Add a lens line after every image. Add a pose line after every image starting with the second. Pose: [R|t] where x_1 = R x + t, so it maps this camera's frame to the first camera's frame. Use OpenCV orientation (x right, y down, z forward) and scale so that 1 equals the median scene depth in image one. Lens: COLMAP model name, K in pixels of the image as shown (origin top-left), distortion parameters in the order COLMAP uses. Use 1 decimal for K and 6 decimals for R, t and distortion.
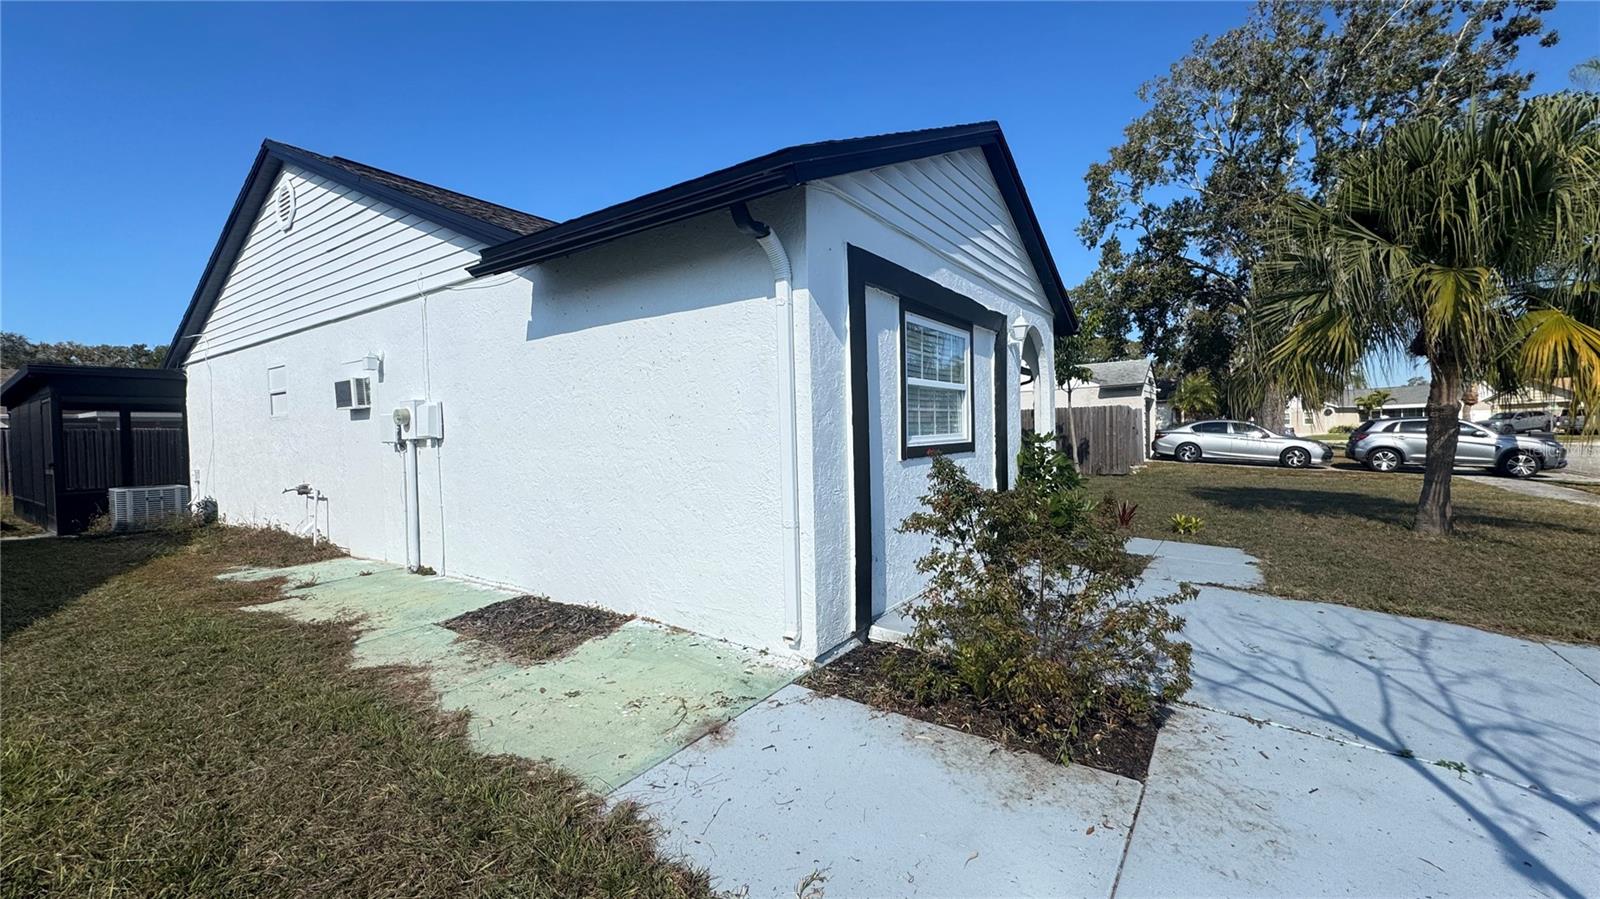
lens RADIAL K [[656.6, 0, 798.8], [0, 656.6, 444.9], [0, 0, 1]] dist [-0.005676, -0.000136]
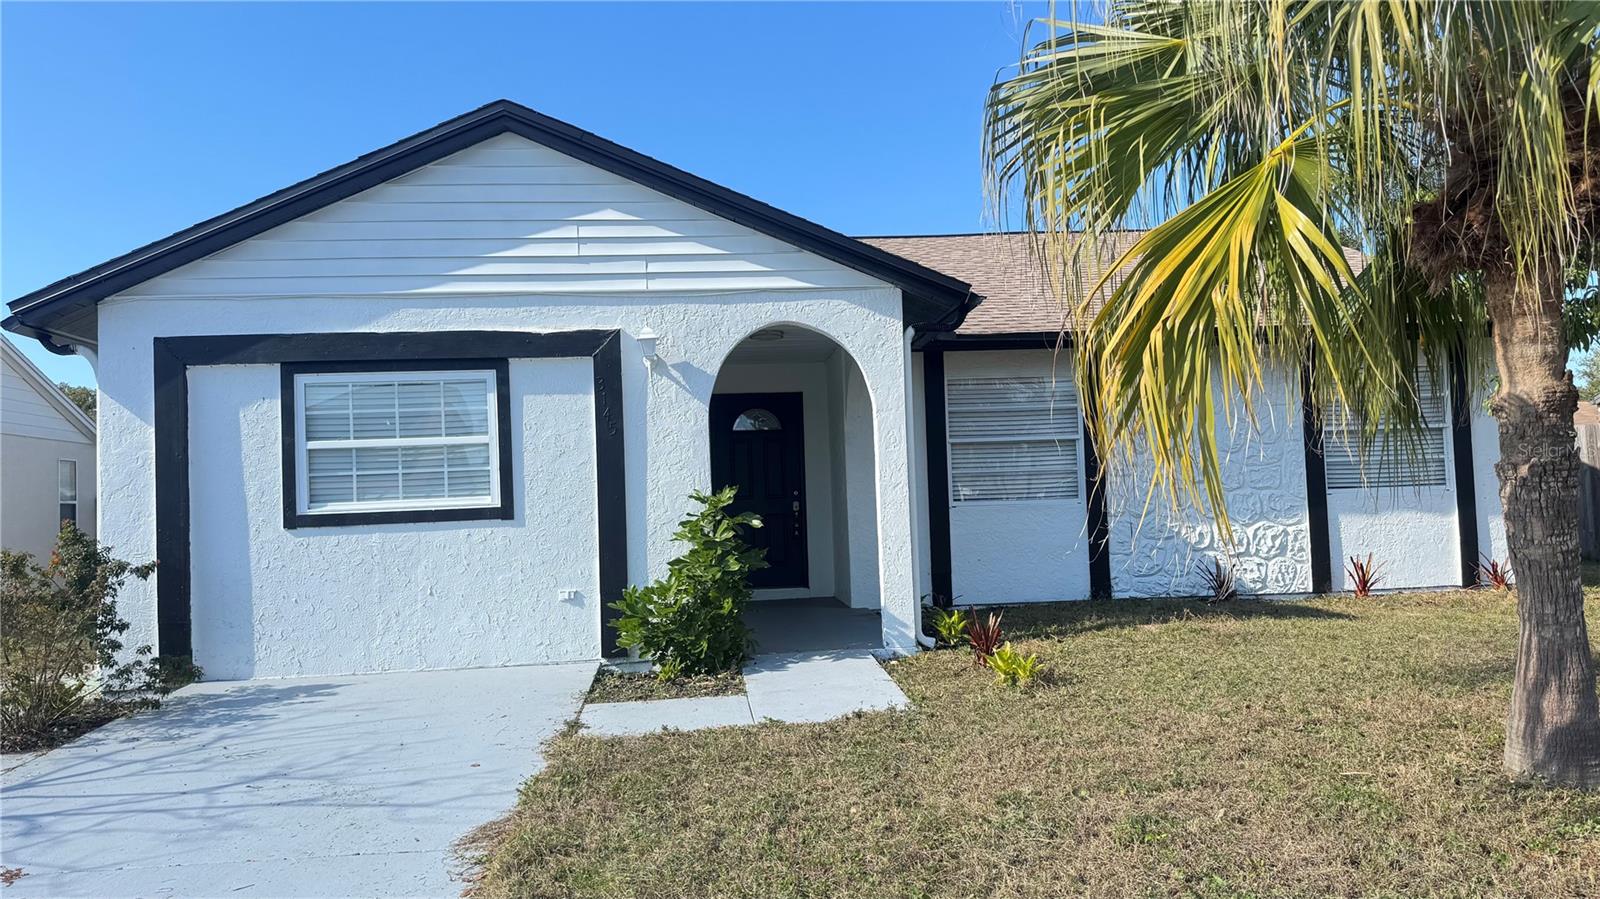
lens RADIAL K [[1119.0, 0, 796.8], [0, 1119.0, 450.2], [0, 0, 1]] dist [0.154926, -0.289854]
pose [[0.627697, -0.037338, -0.777562, 2.313451], [0.008002, 0.999106, -0.041517, -0.020203], [0.778416, 0.019838, 0.627435, 0.629870]]
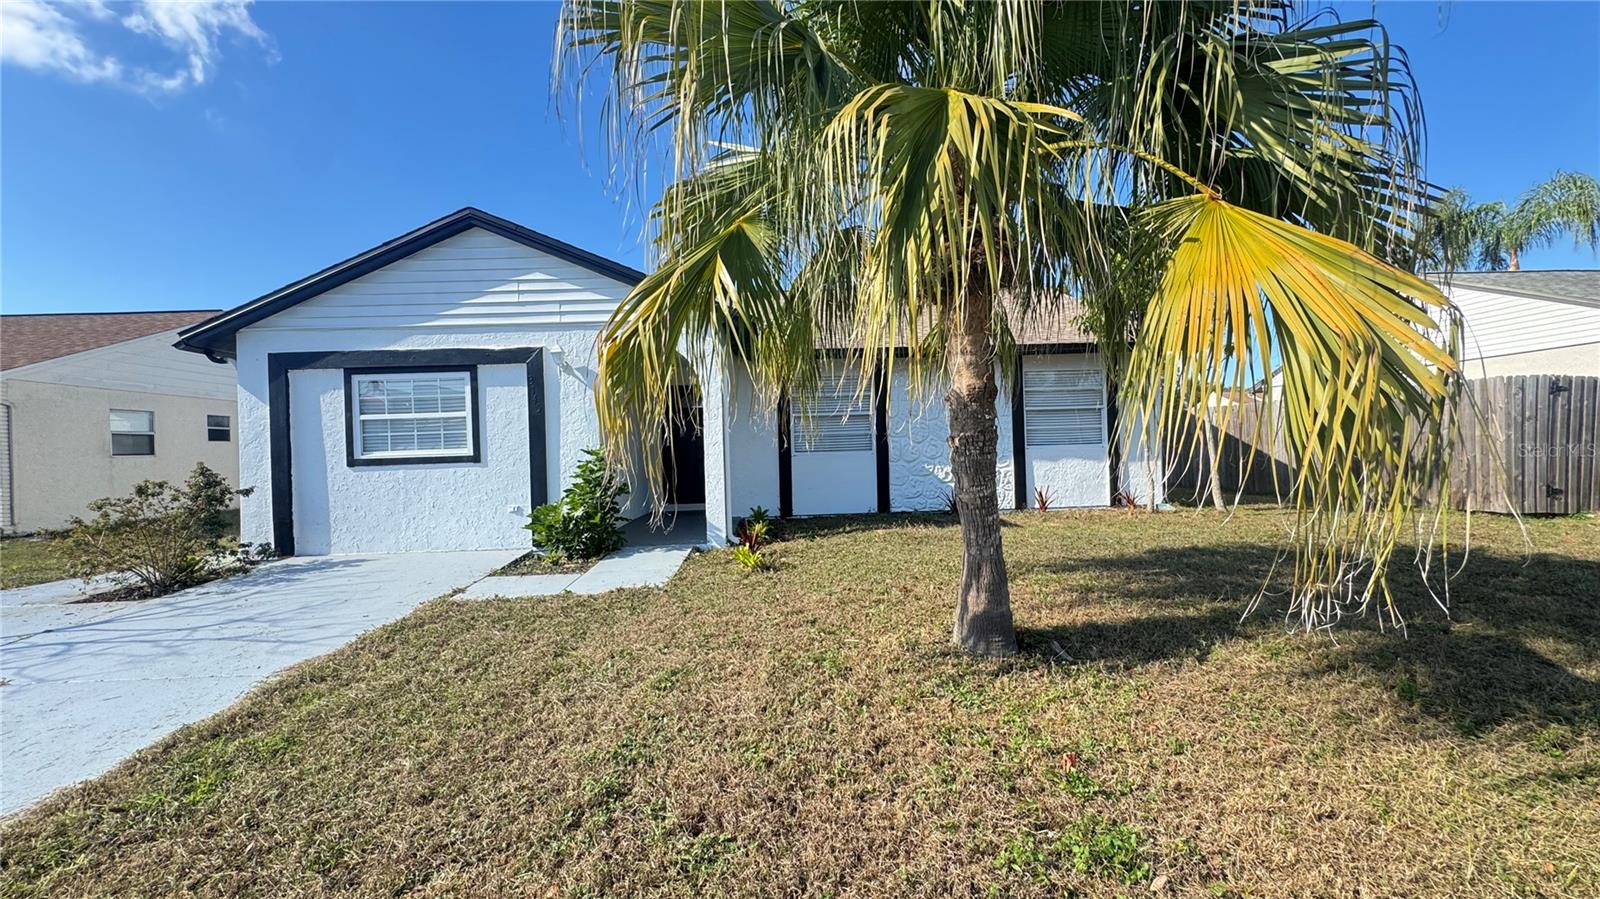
lens RADIAL K [[651.9, 0, 800.0], [0, 651.9, 449.5], [0, 0, 1]] dist [-0.001553, 0.000038]
pose [[0.583066, 0.005038, -0.812409, 2.537552], [0.001896, 0.999970, 0.007561, -0.036864], [0.812423, -0.005949, 0.583039, 1.153133]]
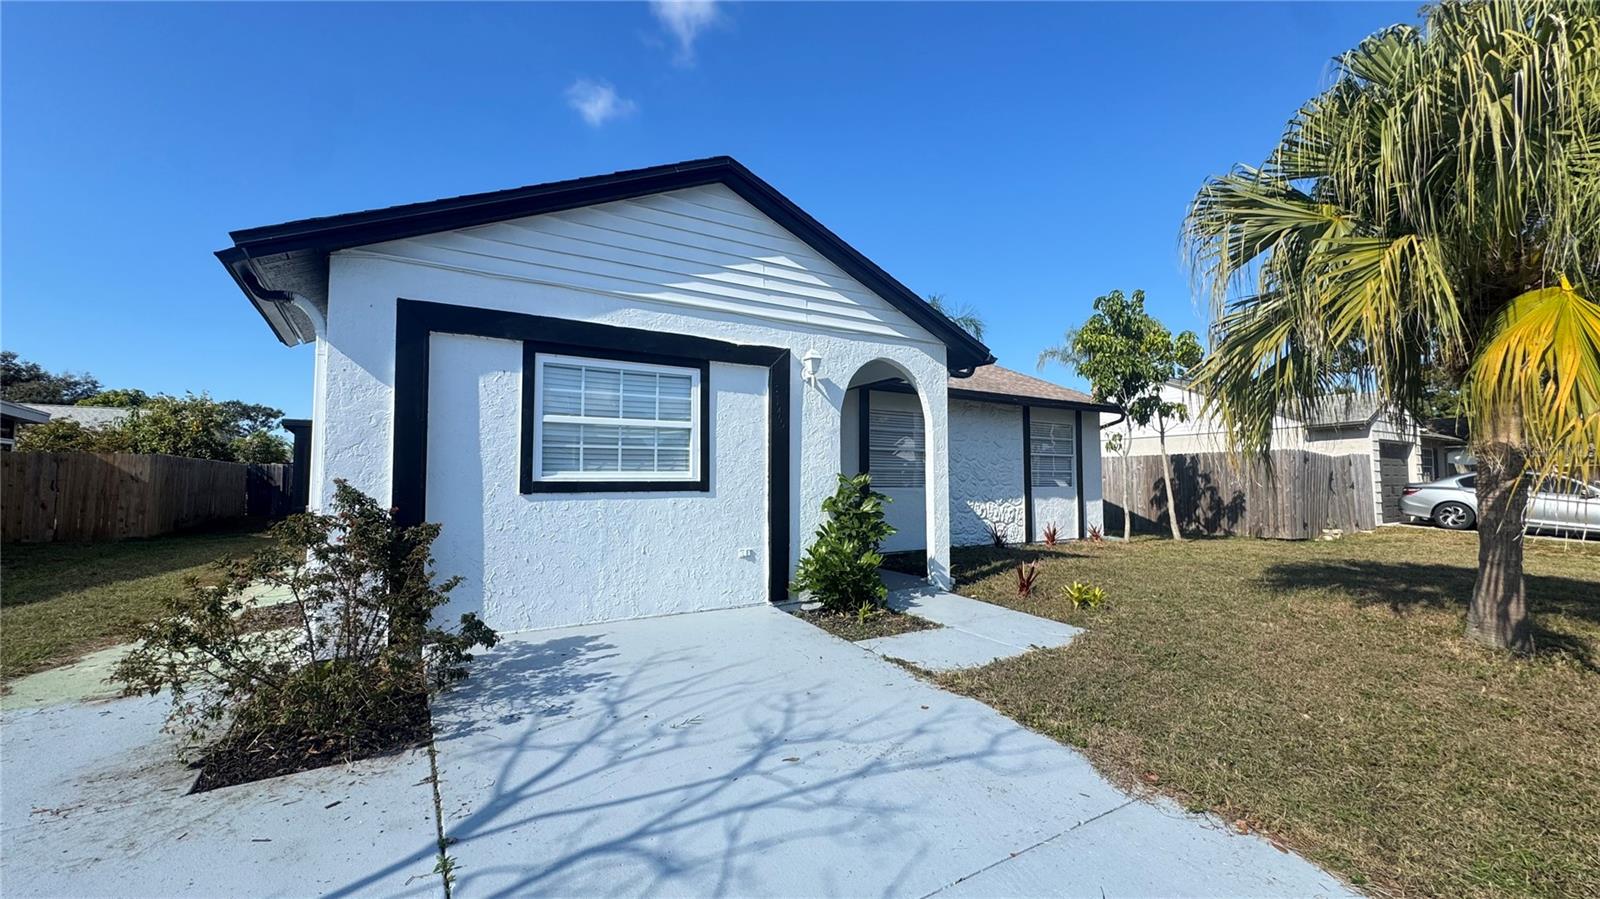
lens RADIAL K [[656.6, 0, 798.8], [0, 656.6, 444.9], [0, 0, 1]] dist [-0.005676, -0.000136]
pose [[0.917229, 0.000306, -0.398360, 1.166391], [-0.027838, 0.997604, -0.063331, -0.001056], [0.397387, 0.069179, 0.915040, 0.254082]]
